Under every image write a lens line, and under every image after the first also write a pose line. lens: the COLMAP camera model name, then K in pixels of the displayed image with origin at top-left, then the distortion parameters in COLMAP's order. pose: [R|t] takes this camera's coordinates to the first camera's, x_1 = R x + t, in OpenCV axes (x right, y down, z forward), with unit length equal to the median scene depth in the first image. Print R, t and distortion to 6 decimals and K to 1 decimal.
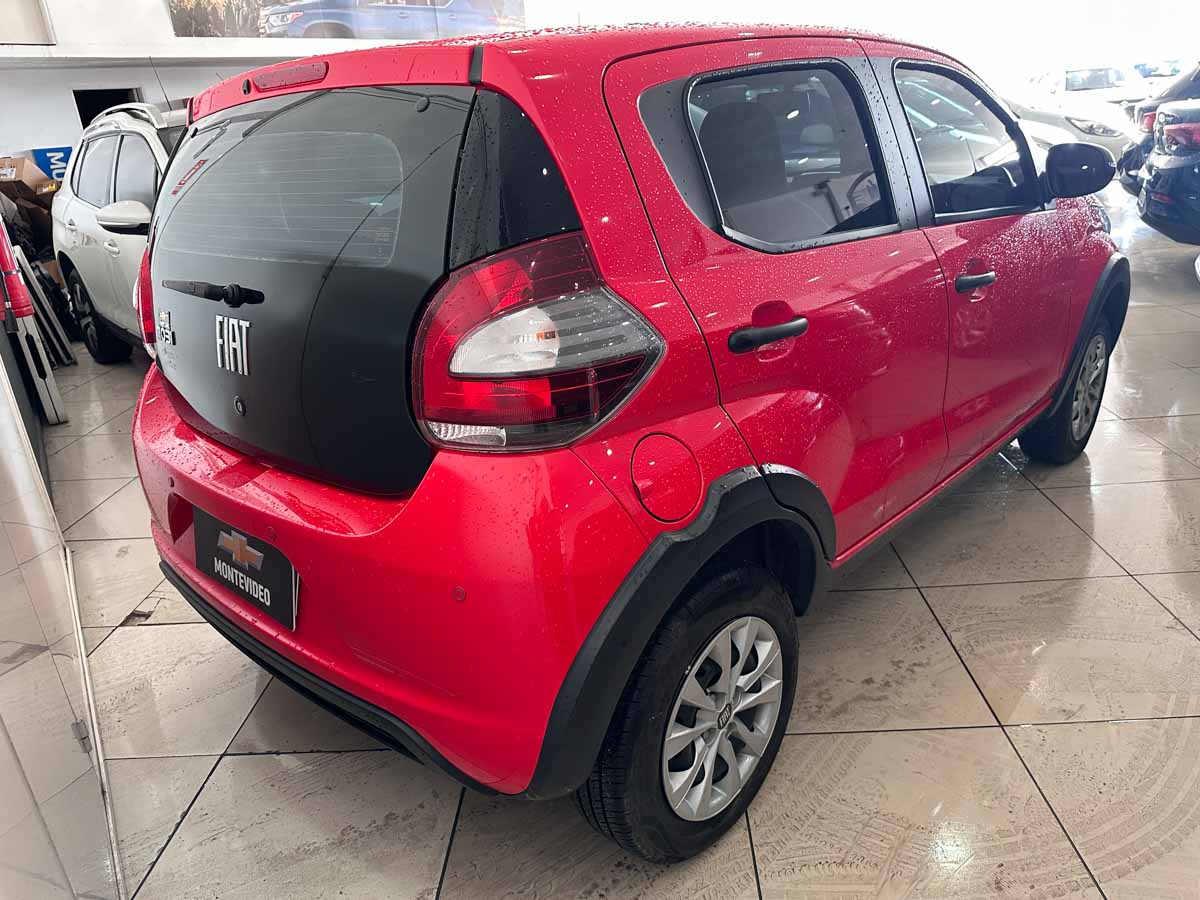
lens RADIAL K [[866.8, 0, 606.0], [0, 866.8, 457.2], [0, 0, 1]] dist [0.050395, -0.077977]
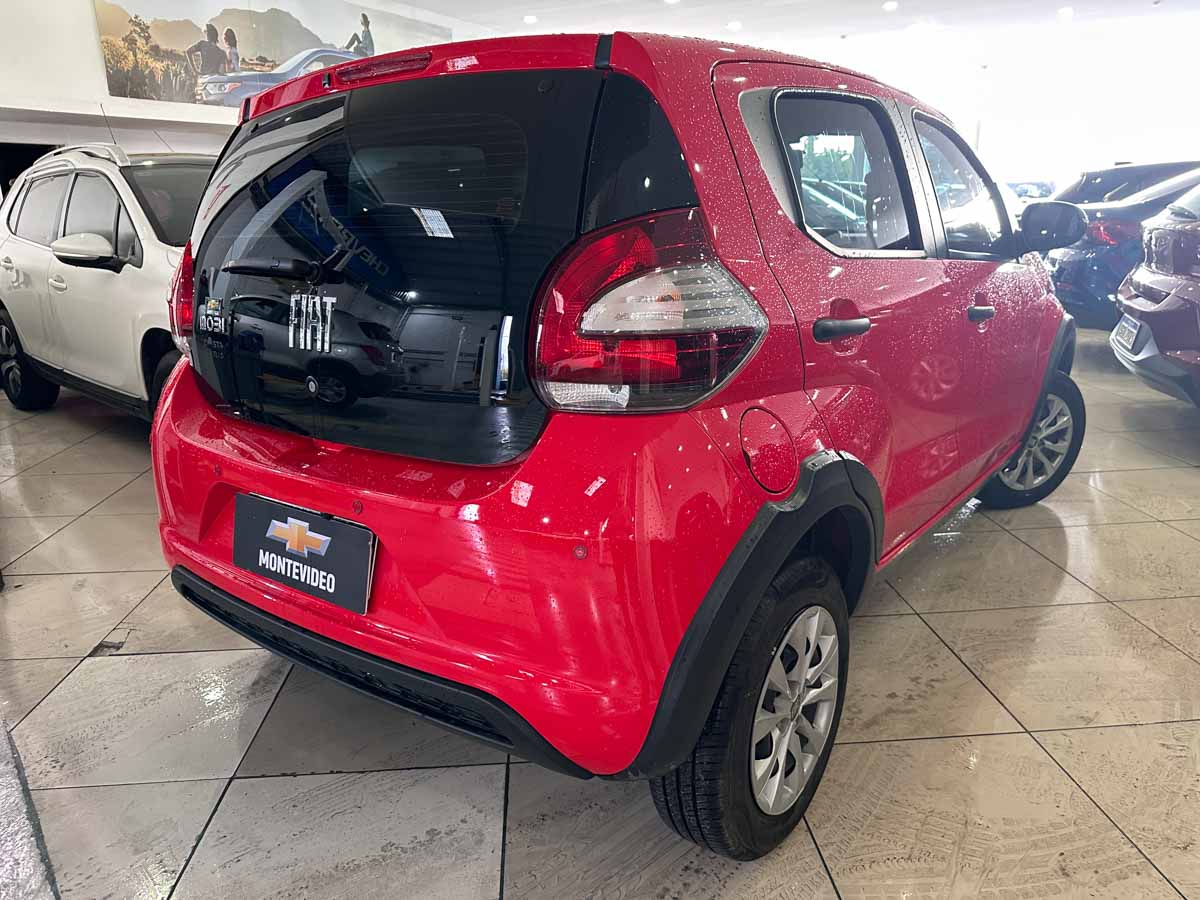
lens RADIAL K [[870.1, 0, 600.0], [0, 870.1, 450.0], [0, 0, 1]] dist [0.032840, -0.049816]
pose [[0.993611, 0.024175, 0.110240, -0.189966], [-0.011740, 0.993630, -0.112079, 0.110676], [-0.112247, 0.110068, 0.987565, 0.003010]]
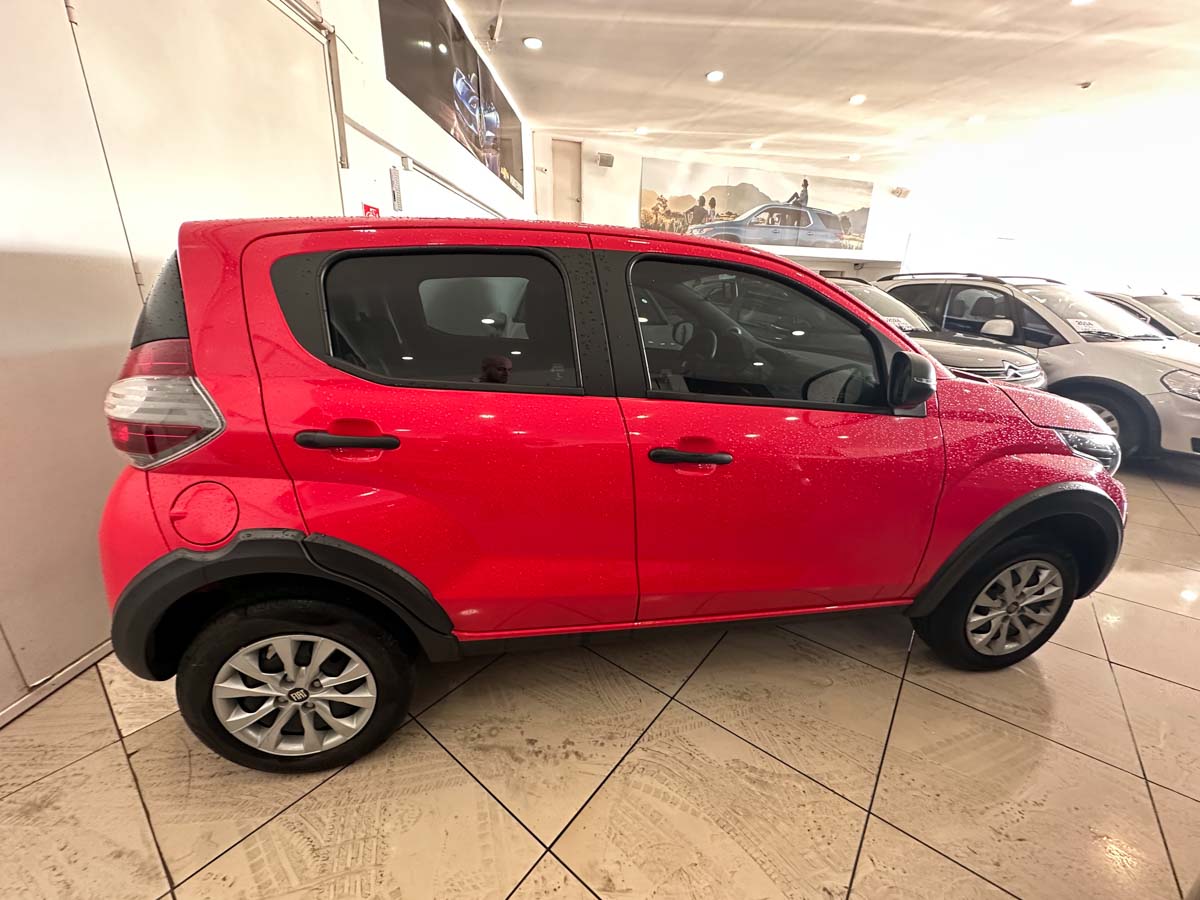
lens RADIAL K [[481.1, 0, 600.0], [0, 481.1, 450.0], [0, 0, 1]] dist [-0.002265, -0.000141]
pose [[0.788496, 0.271849, -0.551699, 0.782002], [-0.296470, 0.953918, 0.046323, -0.242695], [0.538869, 0.127036, 0.832756, 0.524626]]
